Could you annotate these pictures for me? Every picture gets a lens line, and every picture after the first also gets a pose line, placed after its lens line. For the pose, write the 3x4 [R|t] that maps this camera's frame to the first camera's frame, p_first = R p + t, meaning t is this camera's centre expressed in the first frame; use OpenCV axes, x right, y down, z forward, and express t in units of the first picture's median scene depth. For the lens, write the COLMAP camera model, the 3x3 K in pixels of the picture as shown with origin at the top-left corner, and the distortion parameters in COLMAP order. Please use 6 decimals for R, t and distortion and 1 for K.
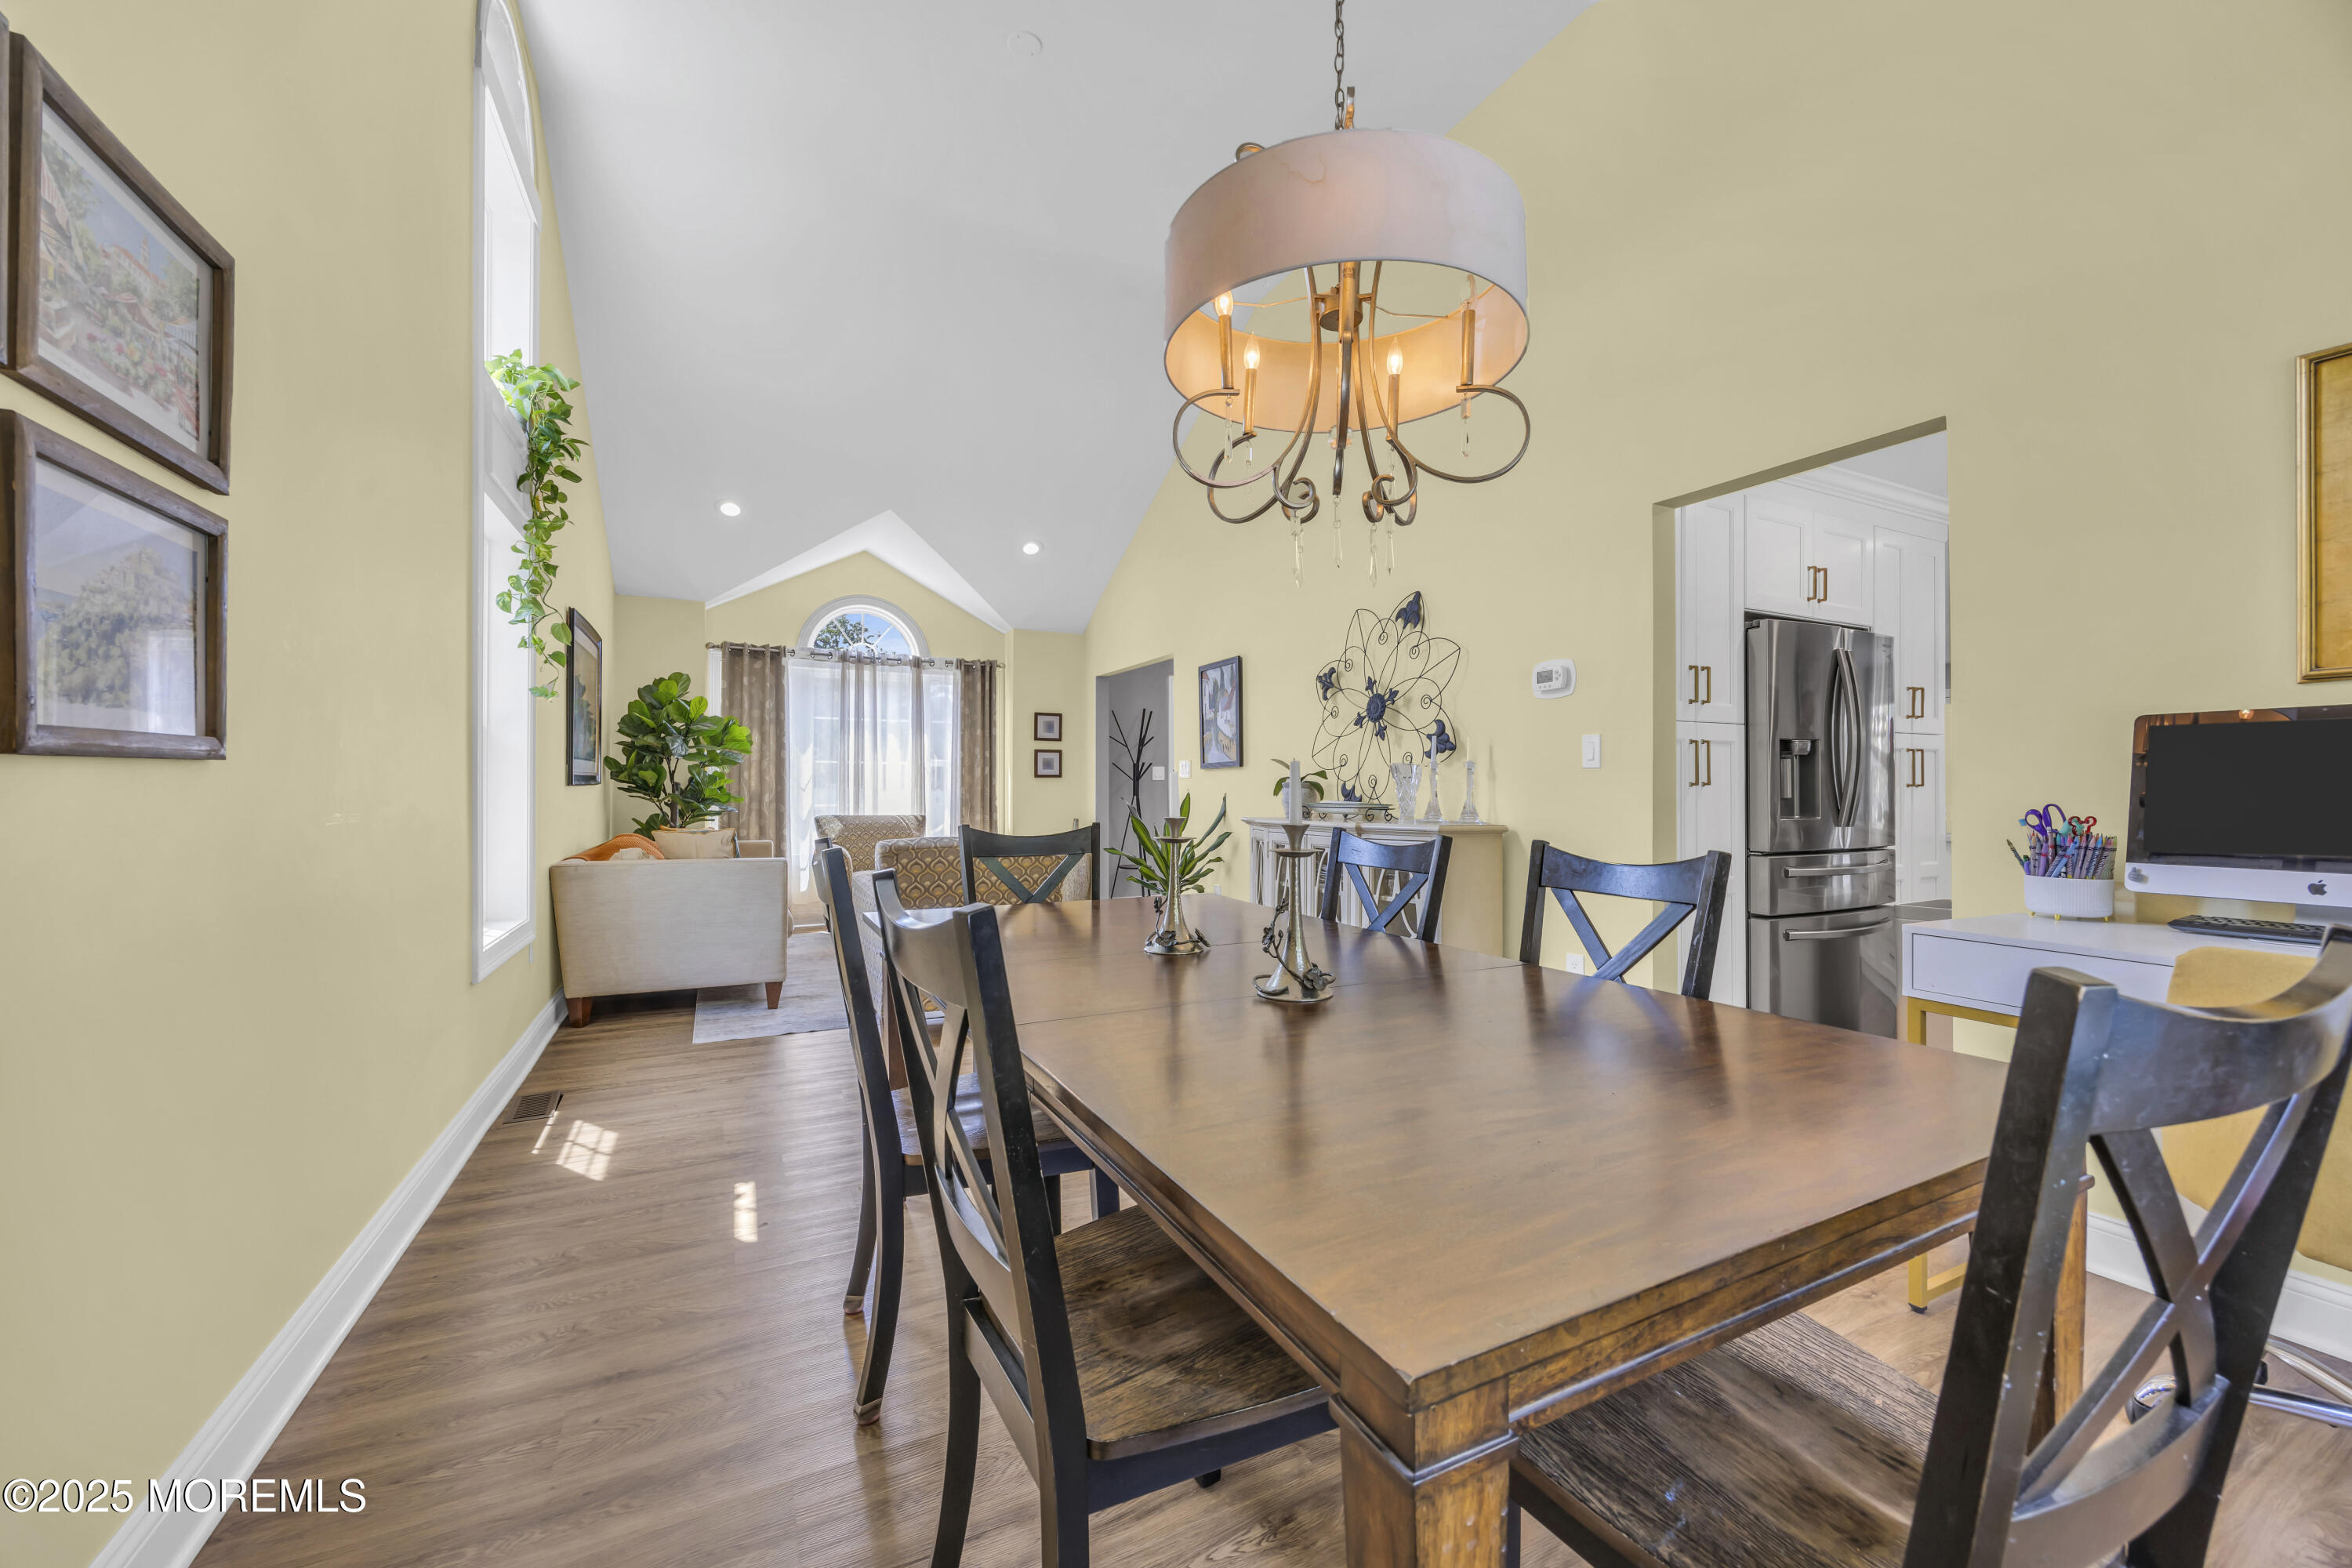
lens RADIAL K [[902.3, 0, 1205.6], [0, 902.3, 778.9], [0, 0, 1]] dist [-0.001231, 0.000060]
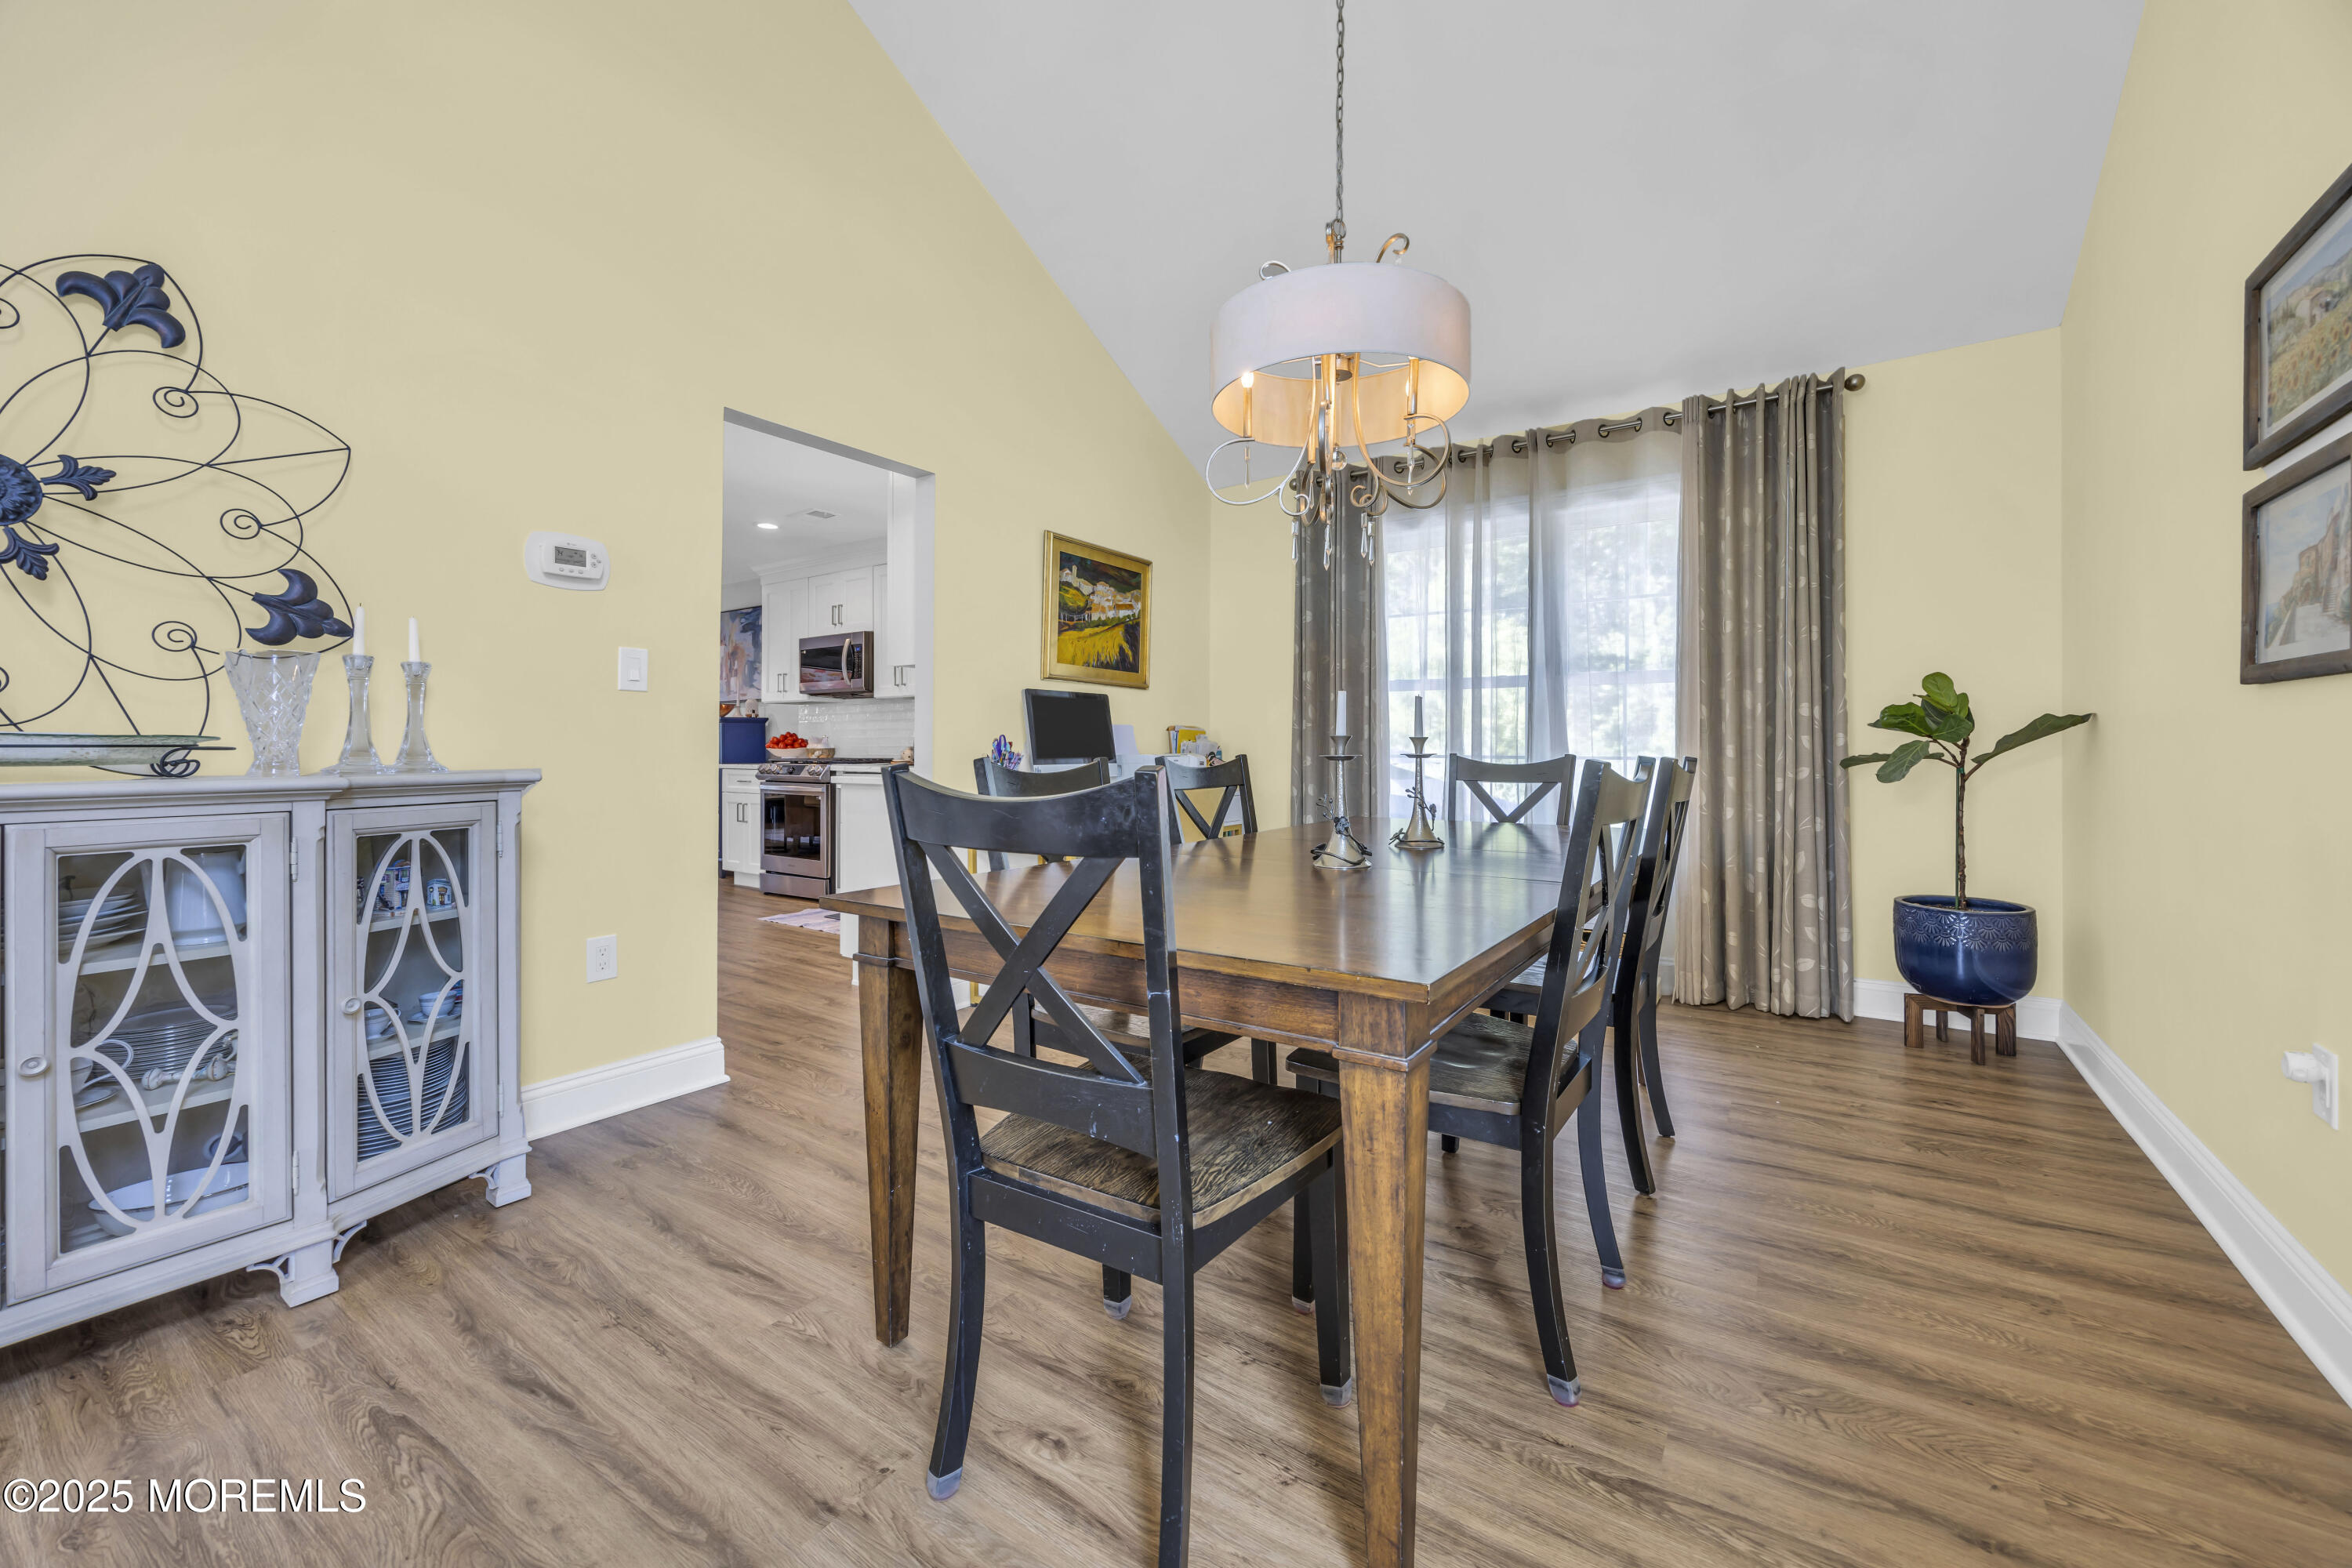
lens RADIAL K [[902.3, 0, 1205.6], [0, 902.3, 778.9], [0, 0, 1]] dist [-0.001231, 0.000060]
pose [[-0.456317, -0.033438, 0.889189, -0.430848], [-0.009535, 0.999420, 0.032690, 0.029971], [-0.889766, 0.006439, -0.456371, 0.776961]]
